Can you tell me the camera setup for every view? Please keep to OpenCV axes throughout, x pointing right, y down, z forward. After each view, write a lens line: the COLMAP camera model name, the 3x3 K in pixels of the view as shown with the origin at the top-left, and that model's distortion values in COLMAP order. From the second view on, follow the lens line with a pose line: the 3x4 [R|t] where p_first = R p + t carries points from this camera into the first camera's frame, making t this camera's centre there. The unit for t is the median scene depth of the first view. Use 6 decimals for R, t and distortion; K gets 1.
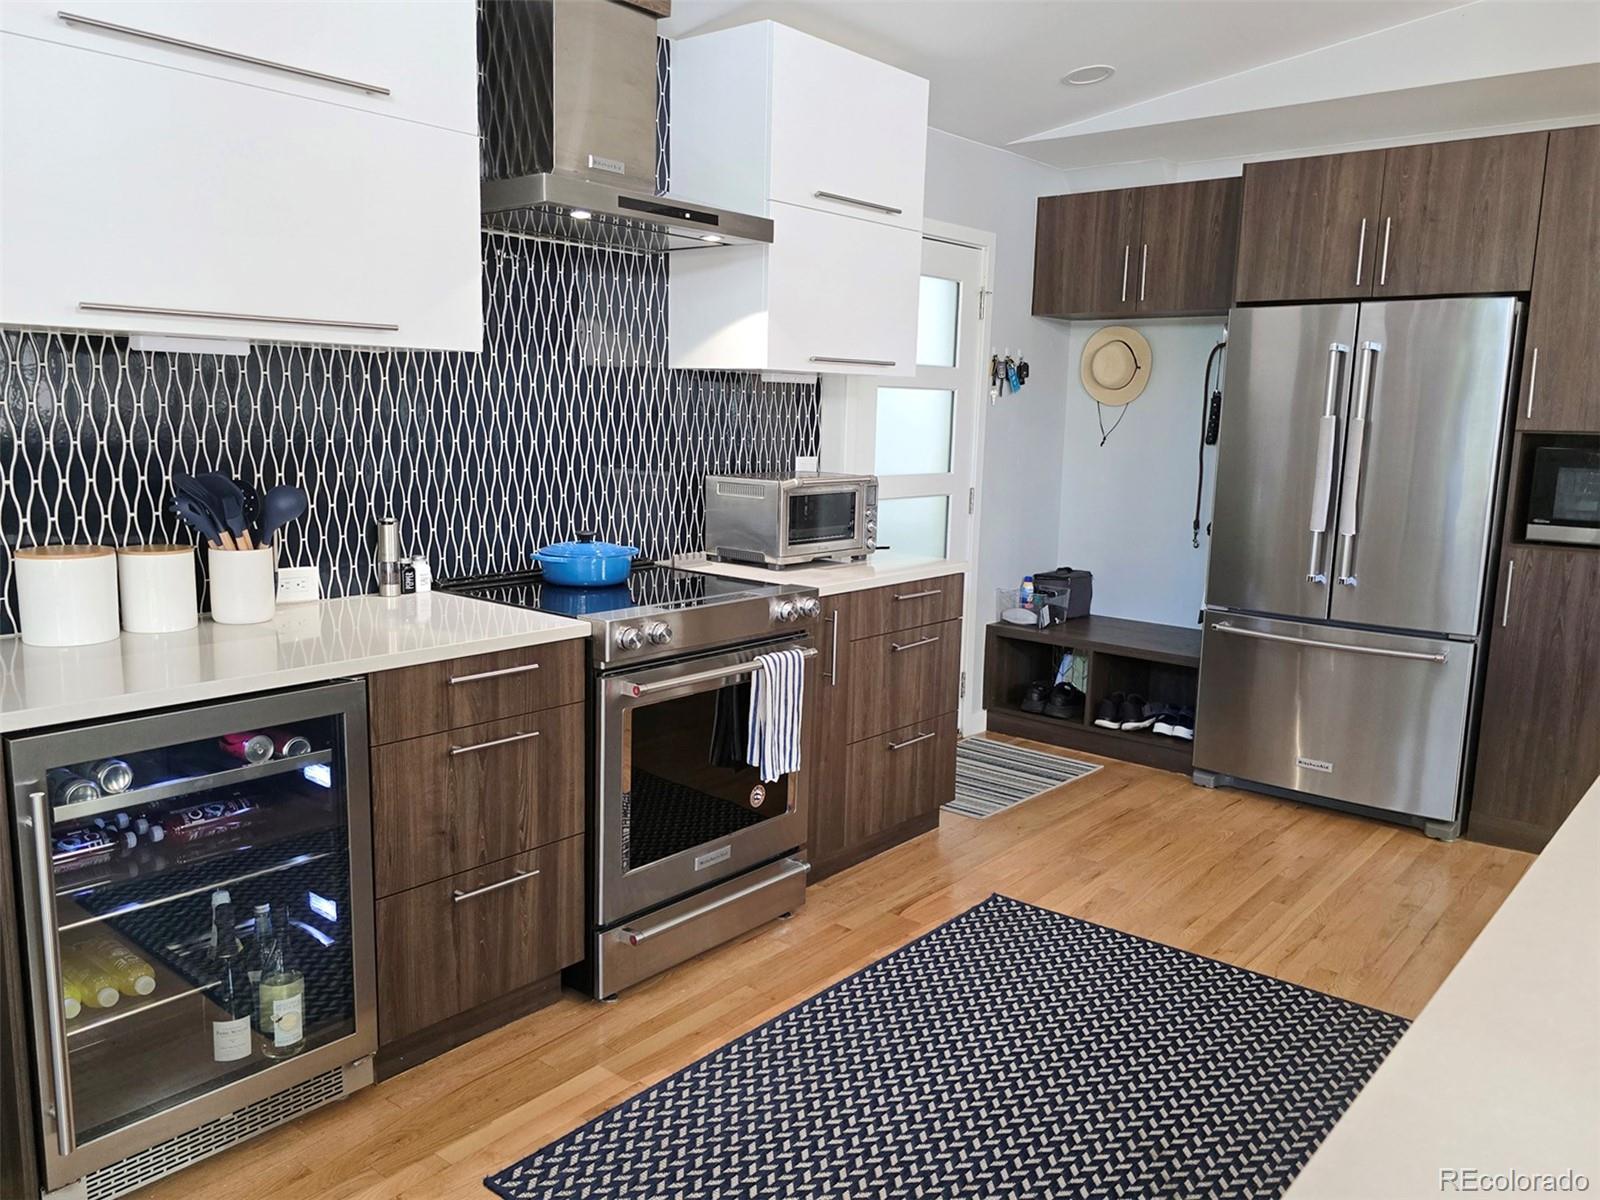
lens RADIAL K [[1235.4, 0, 800.0], [0, 1235.4, 600.0], [0, 0, 1]] dist [0.120779, -0.132293]
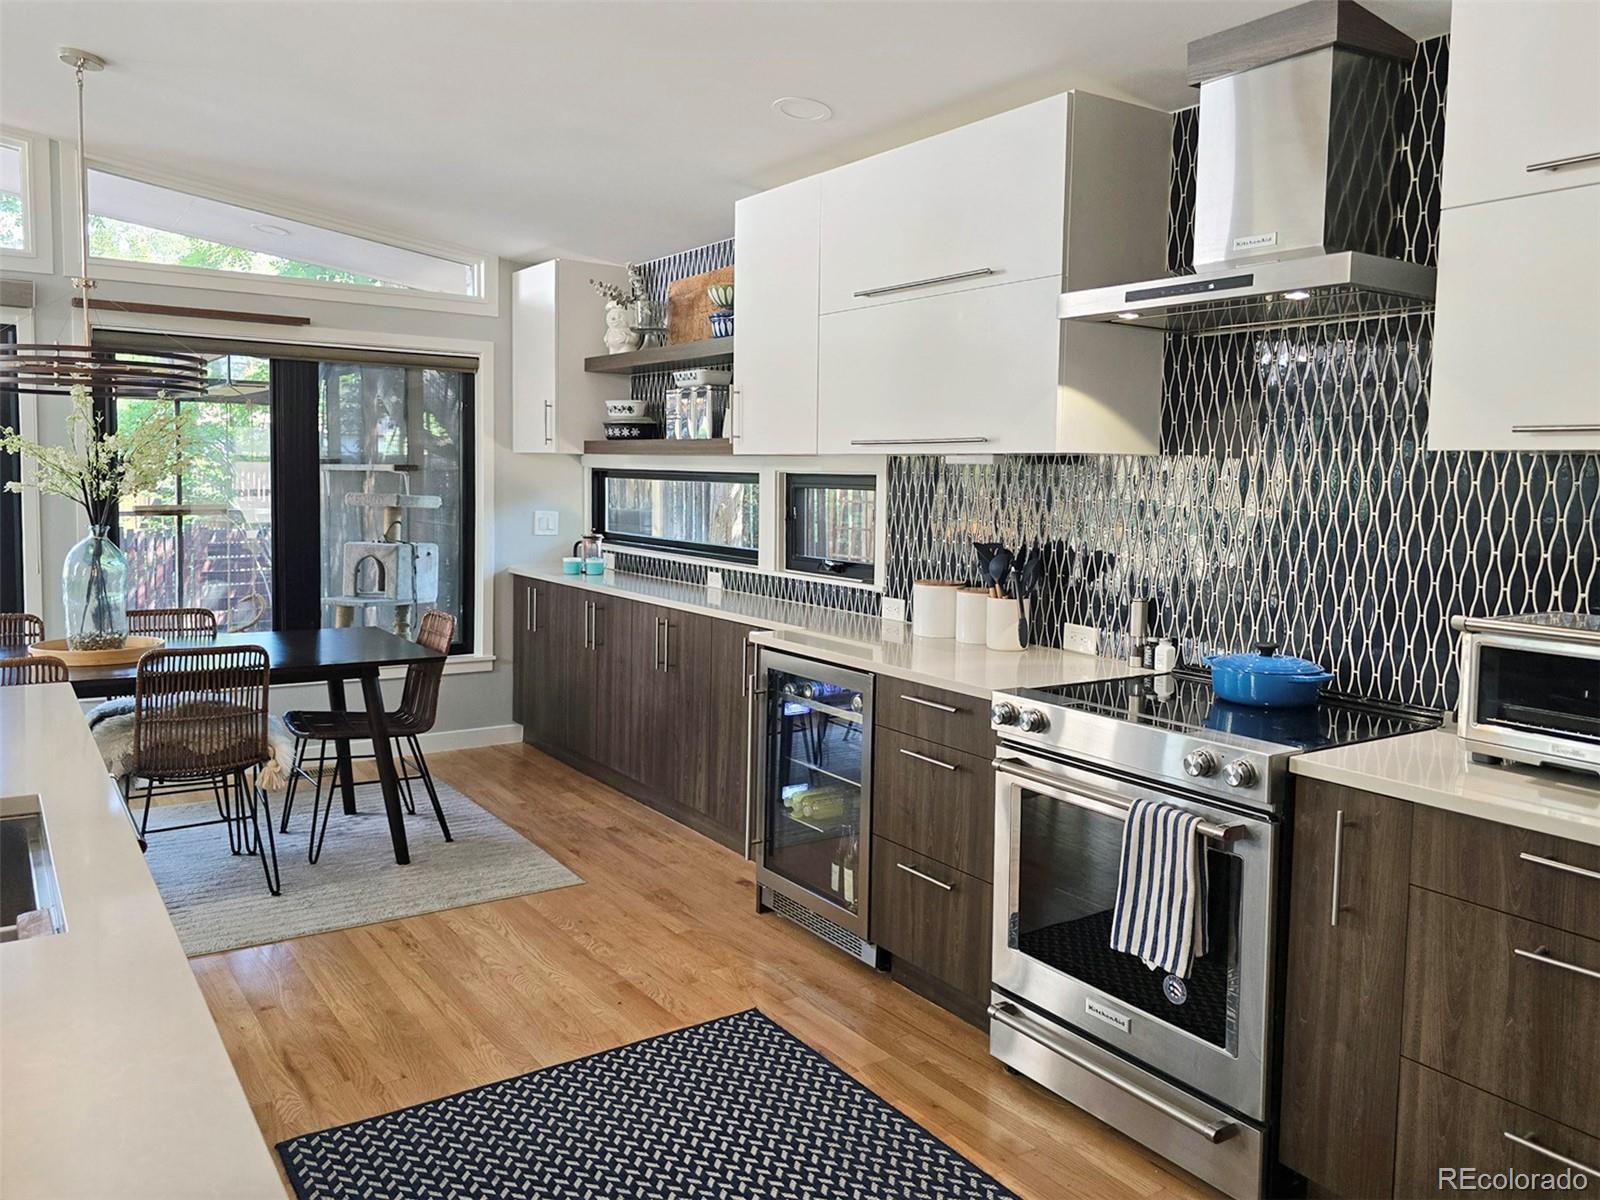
lens RADIAL K [[1162.6, 0, 811.6], [0, 1162.6, 552.9], [0, 0, 1]] dist [0.085055, -0.089711]
pose [[-0.247711, 0.041002, -0.967966, 0.645792], [-0.174138, 0.980949, 0.086116, -0.121060], [0.953056, 0.189892, -0.235852, 0.791546]]
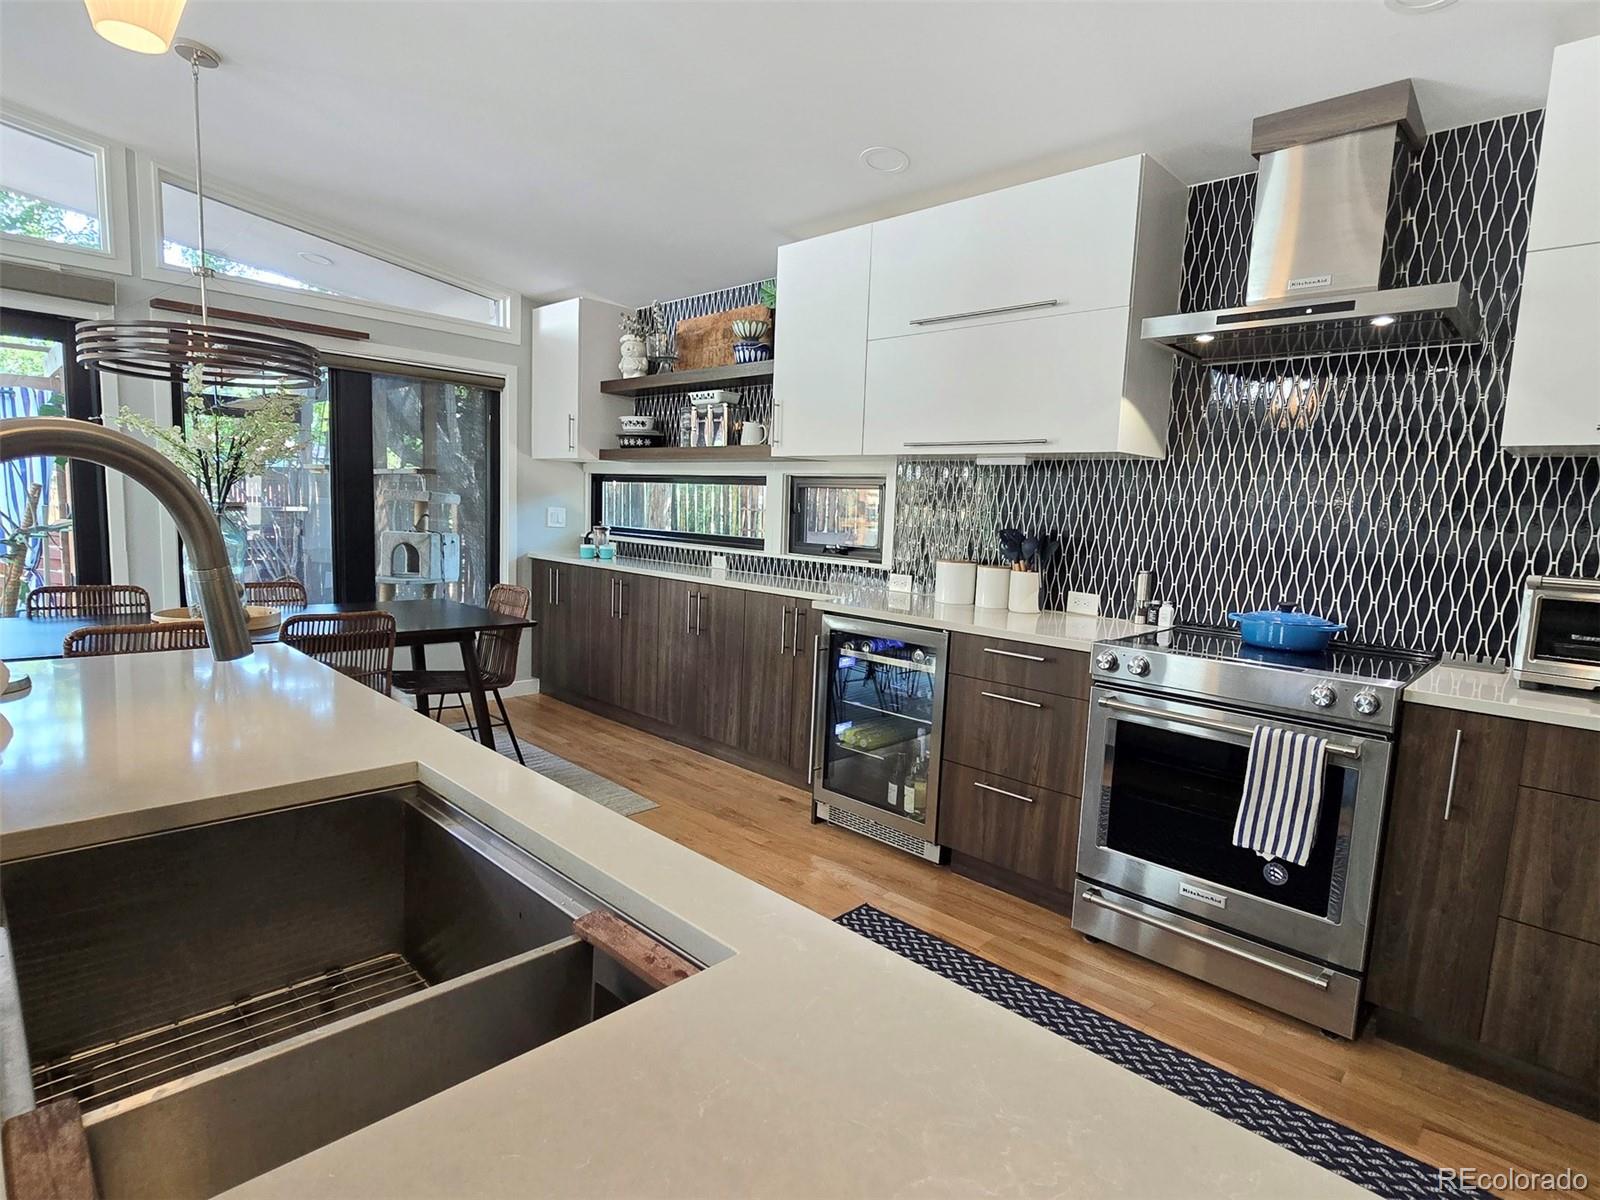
lens RADIAL K [[812.6, 0, 800.0], [0, 812.6, 600.0], [0, 0, 1]] dist [-0.000611, -0.000670]
pose [[-0.056719, 0.093861, -0.993968, 0.538460], [-0.195376, 0.975279, 0.103245, -0.042553], [0.979087, 0.200054, -0.036979, 0.530847]]
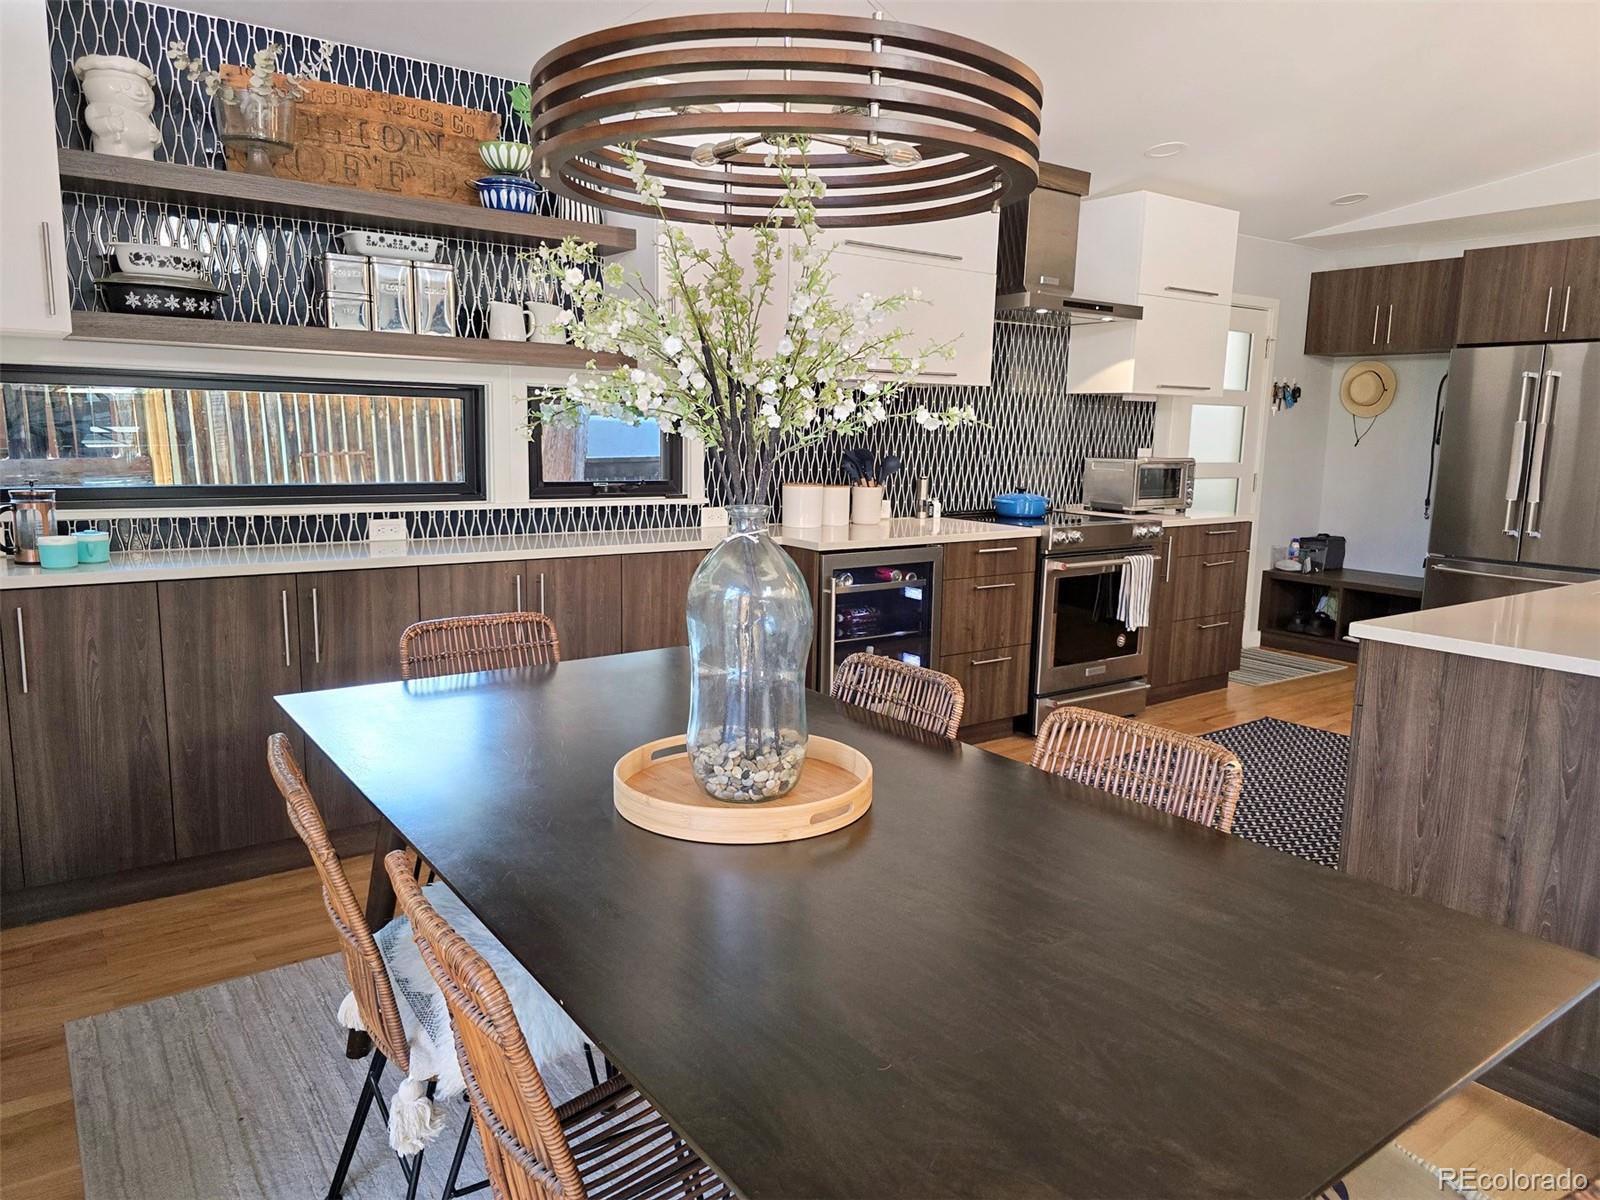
lens RADIAL K [[1088.1, 0, 800.0], [0, 1088.1, 600.0], [0, 0, 1]] dist [0.069415, -0.077090]
pose [[0.971241, 0.032857, -0.235819, -0.097473], [-0.033816, 0.999428, -0.000024, 0.103243], [0.235683, 0.007998, 0.971797, -0.513091]]
